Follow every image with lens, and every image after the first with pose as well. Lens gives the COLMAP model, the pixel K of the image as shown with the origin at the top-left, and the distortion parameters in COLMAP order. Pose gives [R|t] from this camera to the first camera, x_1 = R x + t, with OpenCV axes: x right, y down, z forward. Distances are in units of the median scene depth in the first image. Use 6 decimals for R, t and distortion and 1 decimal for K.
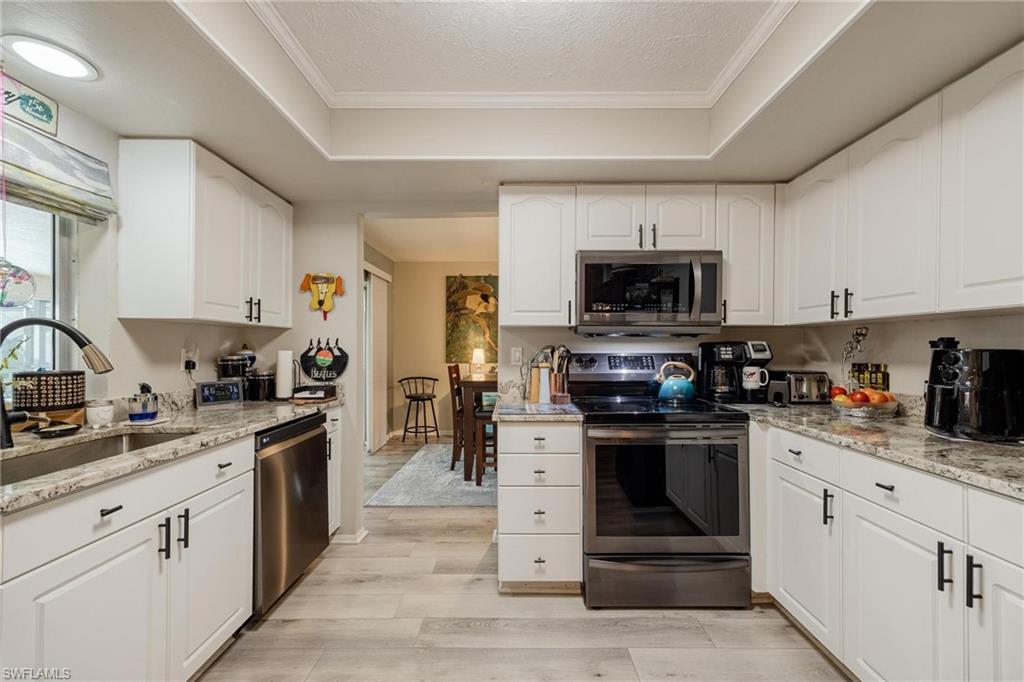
lens RADIAL K [[411.6, 0, 516.2], [0, 411.6, 346.5], [0, 0, 1]] dist [0.000428, -0.000070]
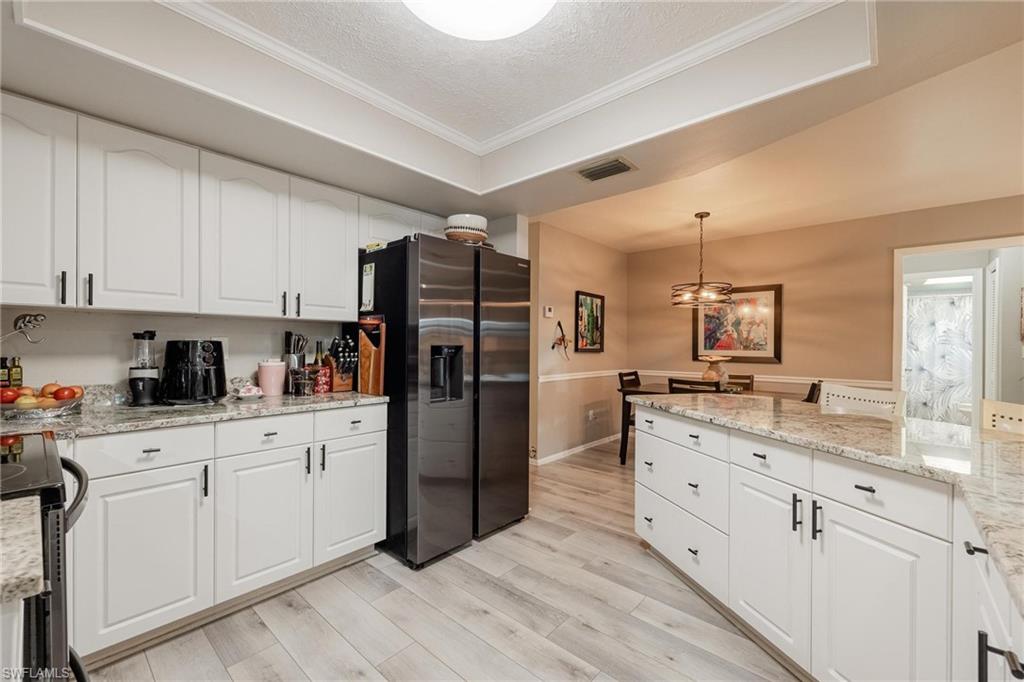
lens RADIAL K [[427.5, 0, 509.7], [0, 427.5, 345.0], [0, 0, 1]] dist [0.003151, -0.000021]
pose [[-0.749686, -0.005764, 0.661769, -0.421408], [-0.008824, 0.999960, -0.001287, 0.008079], [-0.661735, -0.006805, -0.749707, 0.875926]]
